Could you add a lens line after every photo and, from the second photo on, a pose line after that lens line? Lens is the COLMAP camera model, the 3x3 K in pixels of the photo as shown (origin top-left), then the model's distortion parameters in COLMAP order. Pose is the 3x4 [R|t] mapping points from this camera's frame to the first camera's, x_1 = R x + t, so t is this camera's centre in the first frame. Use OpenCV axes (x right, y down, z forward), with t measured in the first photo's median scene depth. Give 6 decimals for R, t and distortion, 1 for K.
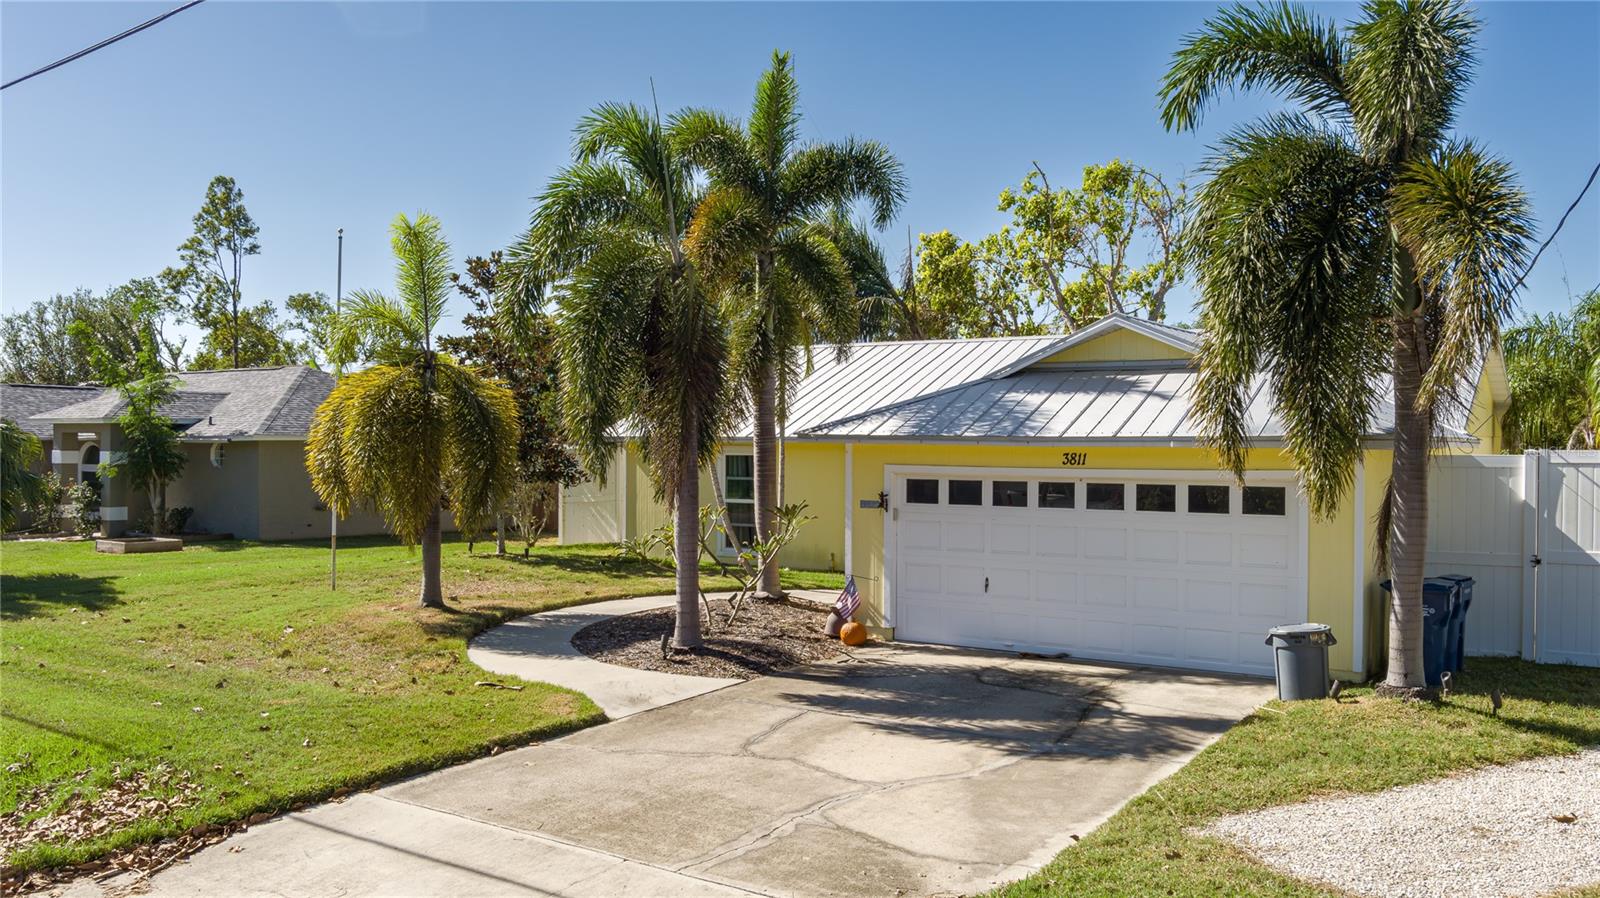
lens RADIAL K [[1324.0, 0, 793.5], [0, 1324.0, 445.2], [0, 0, 1]] dist [-0.052414, 0.032227]
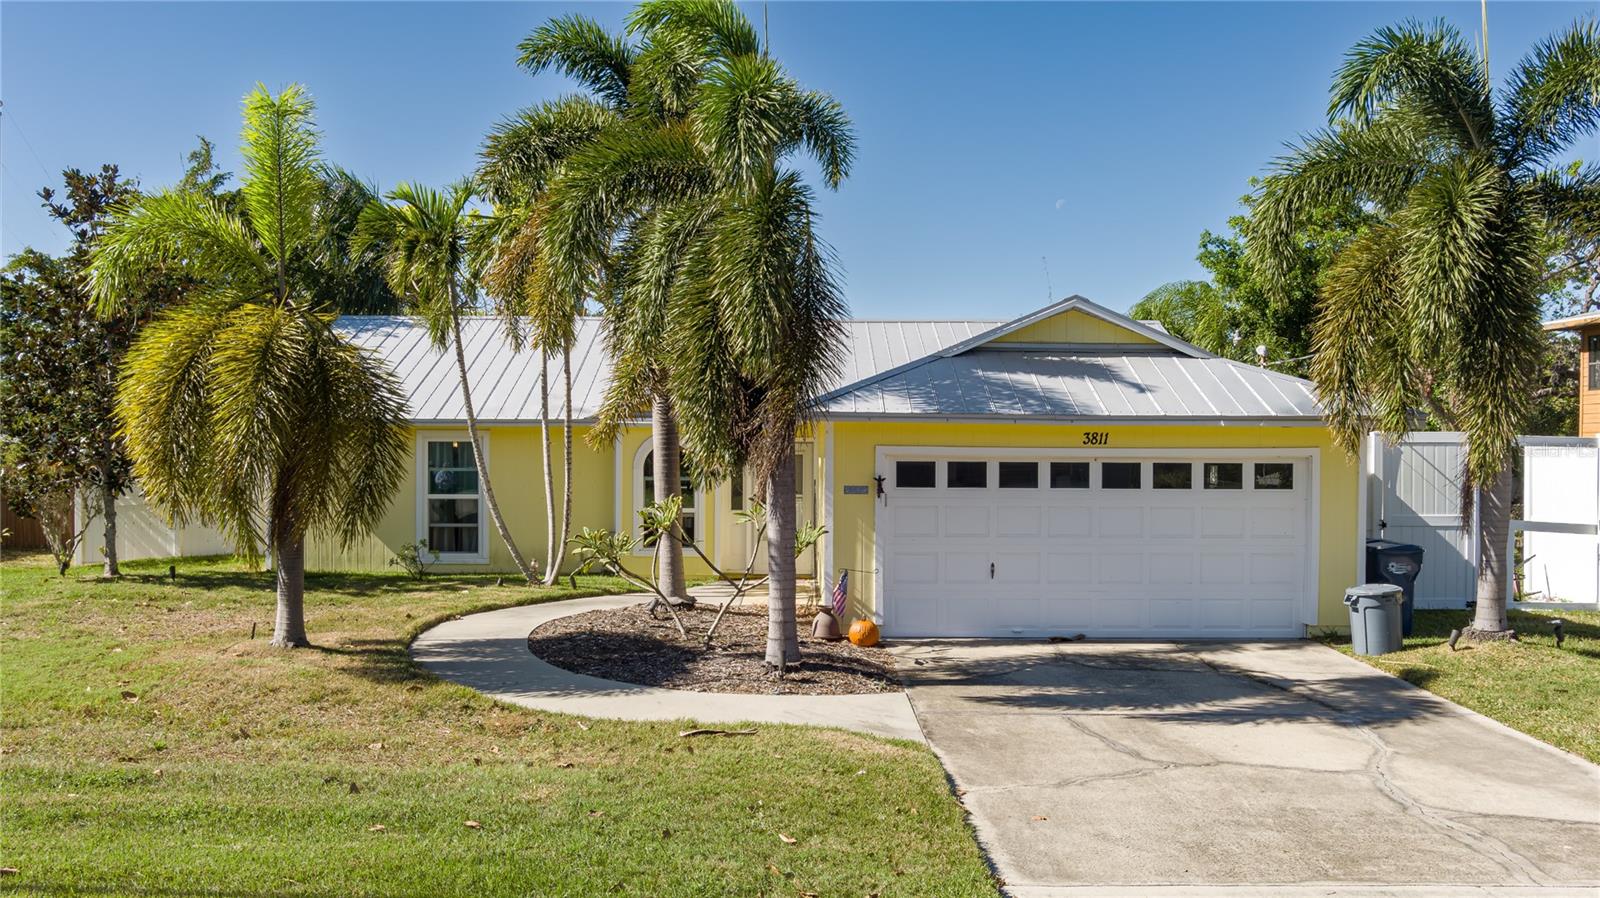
lens RADIAL K [[1324.0, 0, 816.1], [0, 1324.0, 455.5], [0, 0, 1]] dist [-0.052414, 0.032227]
pose [[0.822337, -0.004983, 0.568978, -0.547630], [0.000069, 0.999963, 0.008657, 0.015177], [-0.569000, -0.007080, 0.822307, 0.310696]]
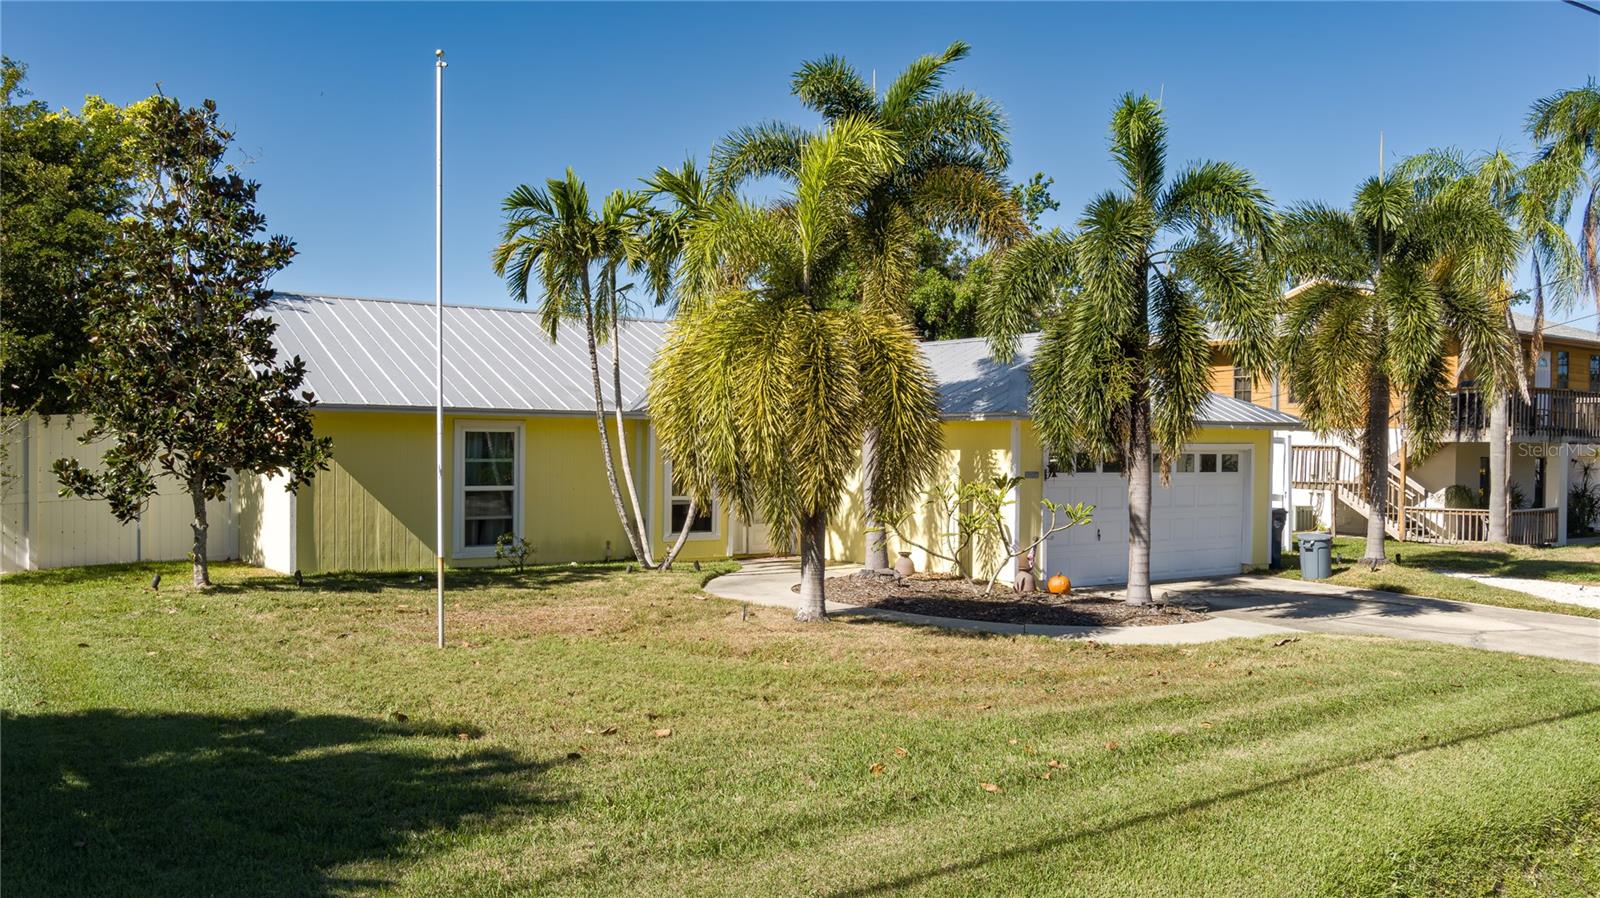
lens RADIAL K [[1324.0, 0, 792.6], [0, 1324.0, 450.2], [0, 0, 1]] dist [-0.052414, 0.032227]
pose [[0.325087, -0.007336, 0.945656, -1.231187], [-0.009210, 0.999898, 0.010923, 0.013697], [-0.945639, -0.012260, 0.324986, 0.922105]]
